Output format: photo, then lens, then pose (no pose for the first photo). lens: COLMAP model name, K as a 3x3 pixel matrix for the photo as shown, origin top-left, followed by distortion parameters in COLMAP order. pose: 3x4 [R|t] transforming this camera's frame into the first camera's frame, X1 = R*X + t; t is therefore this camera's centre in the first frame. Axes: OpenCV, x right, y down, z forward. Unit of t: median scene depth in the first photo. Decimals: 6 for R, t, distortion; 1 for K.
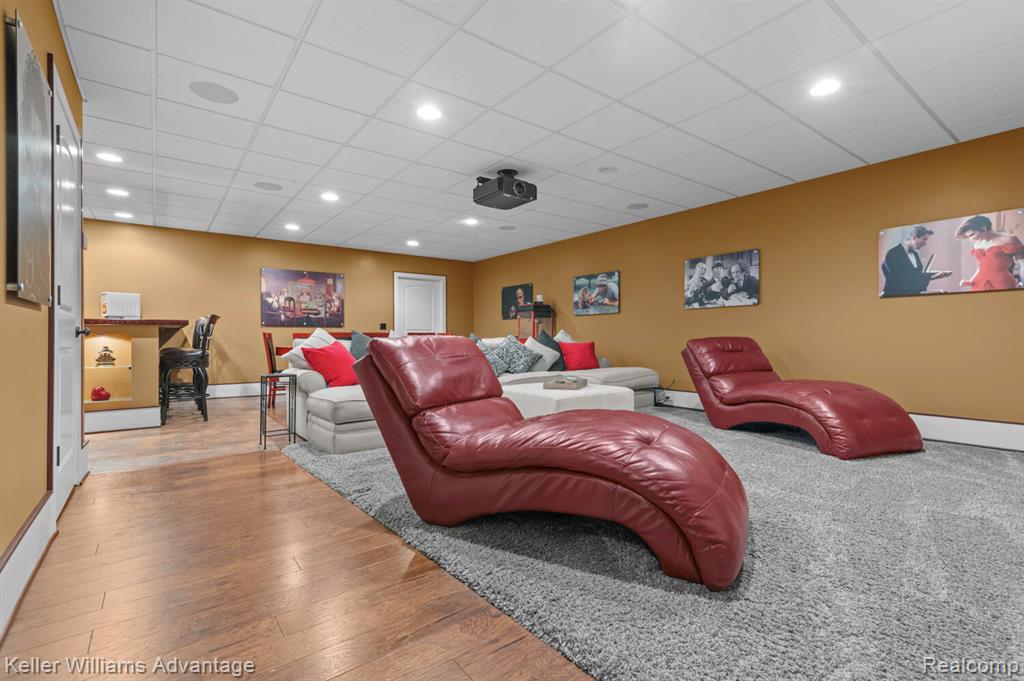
lens RADIAL K [[471.3, 0, 504.7], [0, 471.3, 339.0], [0, 0, 1]] dist [-0.000846, 0.000056]
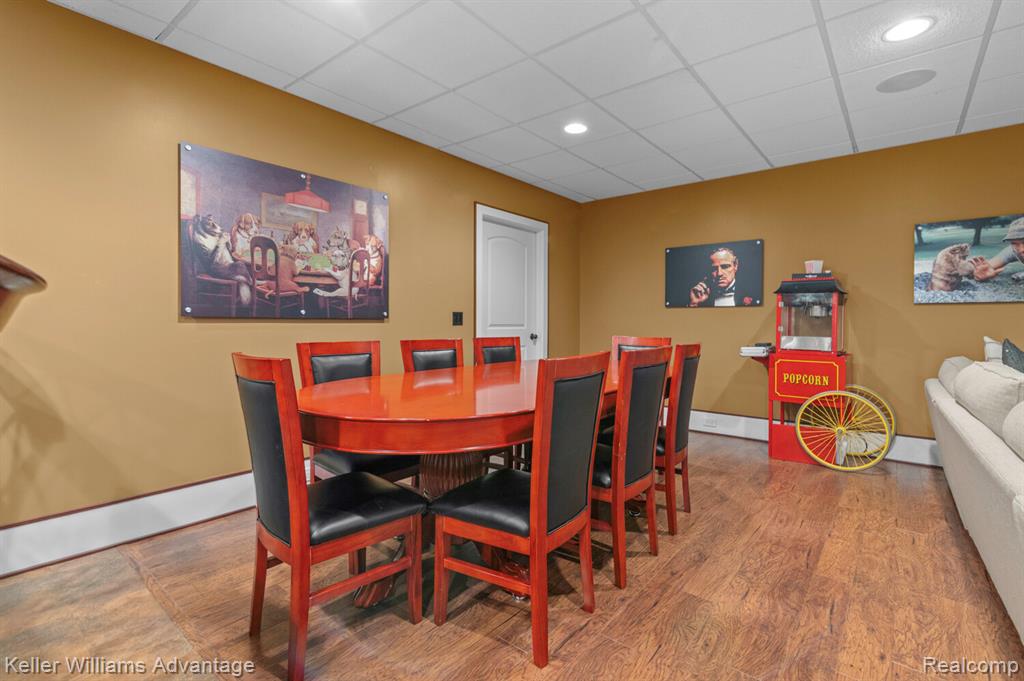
lens RADIAL K [[471.3, 0, 520.3], [0, 471.3, 334.9], [0, 0, 1]] dist [-0.000846, 0.000056]
pose [[0.969959, 0.001747, 0.243263, -0.347723], [-0.007102, 0.999751, 0.021137, -0.023190], [-0.243166, -0.022230, 0.969730, 0.590222]]
